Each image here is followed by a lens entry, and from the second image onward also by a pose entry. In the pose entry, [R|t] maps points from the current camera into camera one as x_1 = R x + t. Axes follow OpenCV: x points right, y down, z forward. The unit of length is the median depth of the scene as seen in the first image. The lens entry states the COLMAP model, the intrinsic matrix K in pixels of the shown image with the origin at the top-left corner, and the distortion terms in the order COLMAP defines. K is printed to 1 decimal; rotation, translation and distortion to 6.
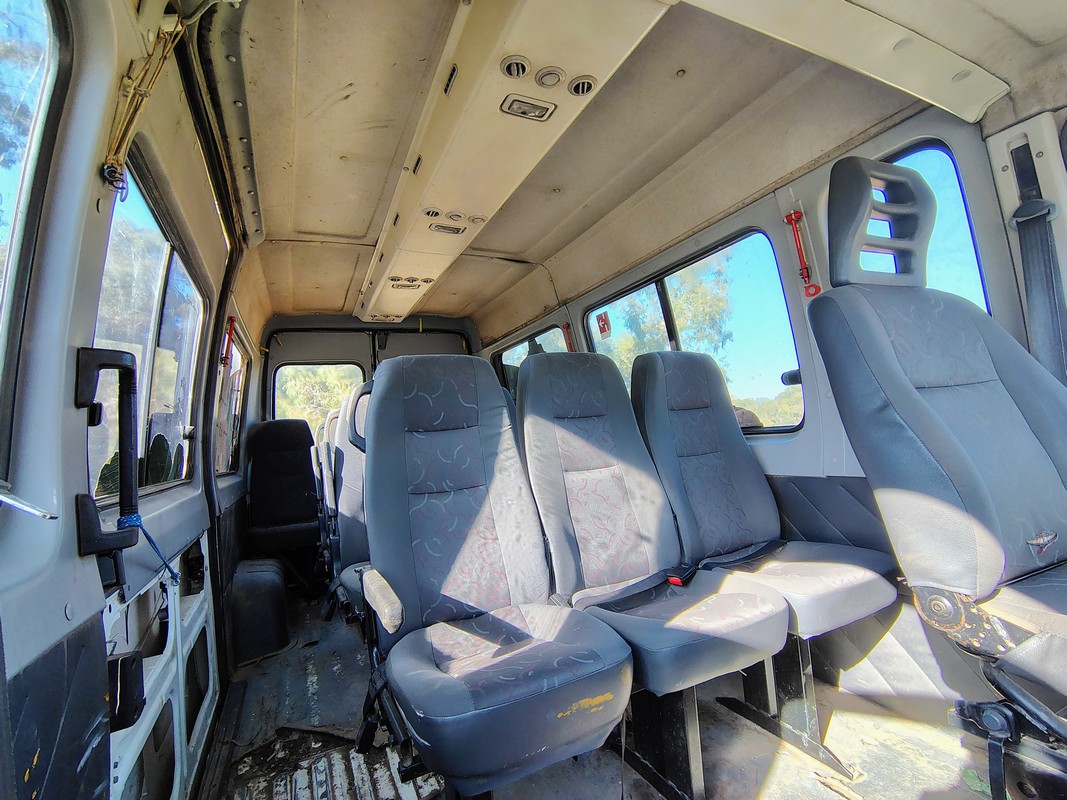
lens RADIAL K [[490.9, 0, 531.6], [0, 490.9, 401.0], [0, 0, 1]] dist [-0.014974, 0.007969]
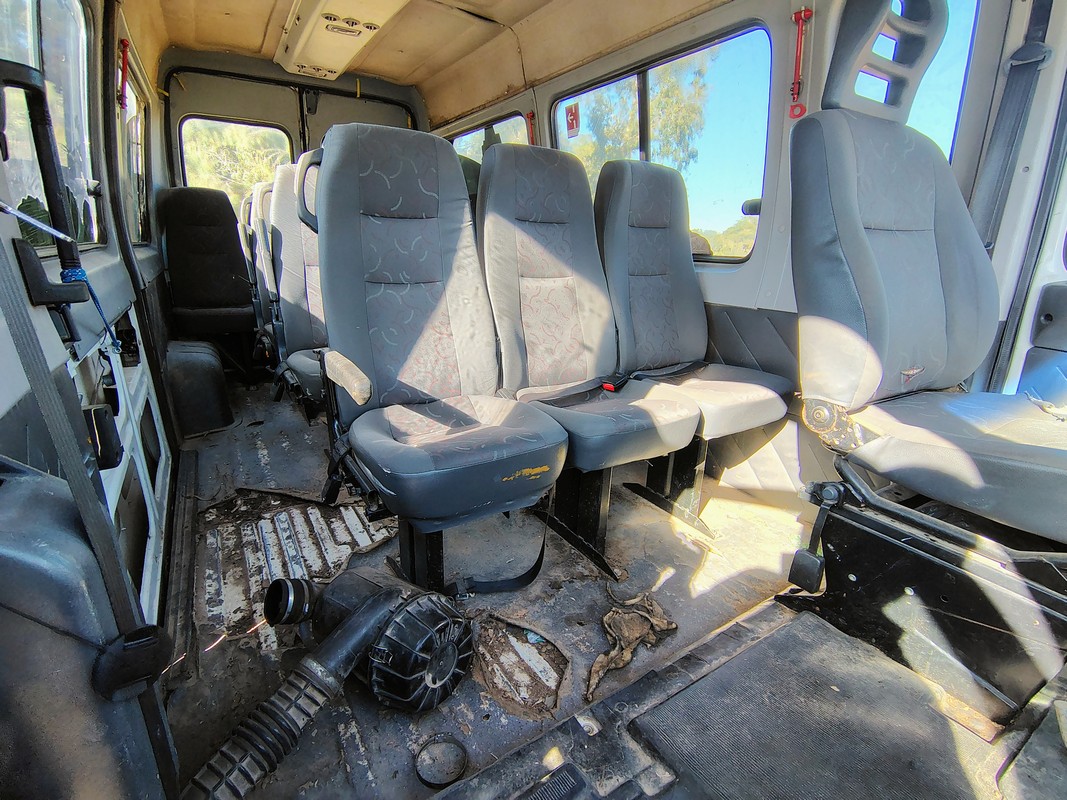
lens RADIAL K [[497.0, 0, 536.4], [0, 497.0, 401.6], [0, 0, 1]] dist [-0.005860, -0.001782]
pose [[0.986533, 0.065796, 0.149746, -0.034658], [-0.115723, 0.927777, 0.354738, 0.015147], [-0.115590, -0.367289, 0.922896, -0.035788]]
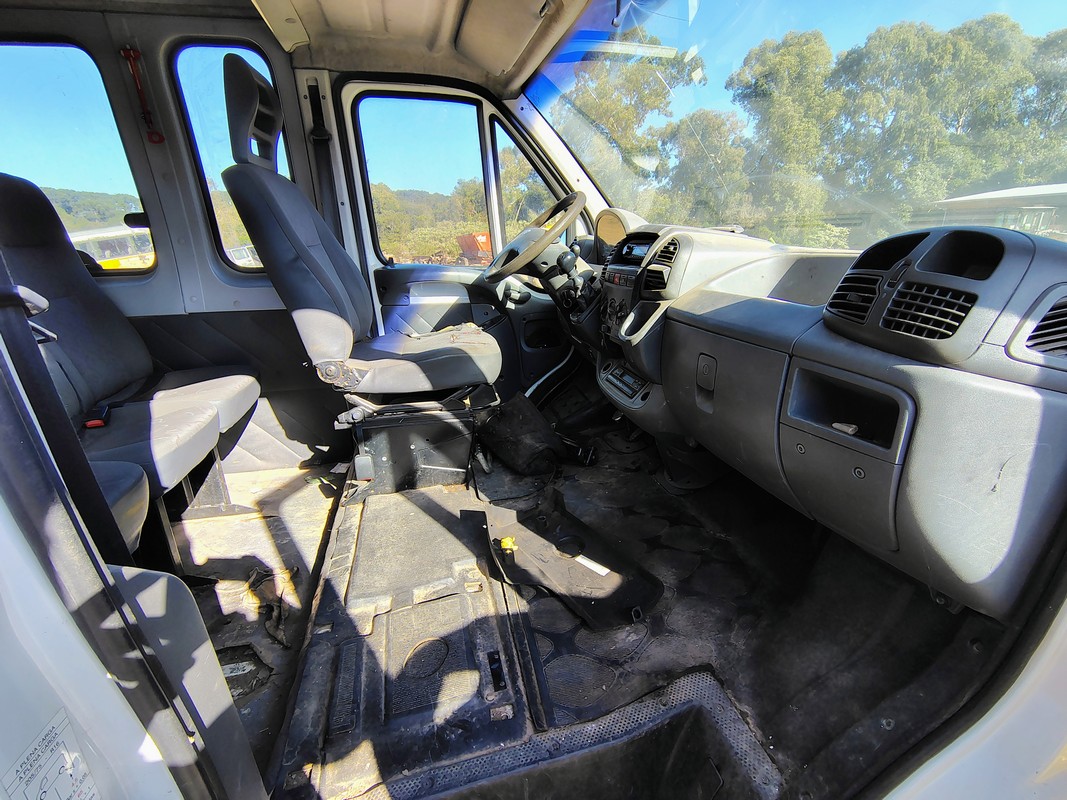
lens RADIAL K [[490.9, 0, 531.6], [0, 490.9, 401.0], [0, 0, 1]] dist [-0.014974, 0.007969]
pose [[0.213187, -0.229576, 0.949656, -0.444050], [-0.071037, 0.965786, 0.249423, 0.004915], [-0.974426, -0.120635, 0.189584, -0.068764]]
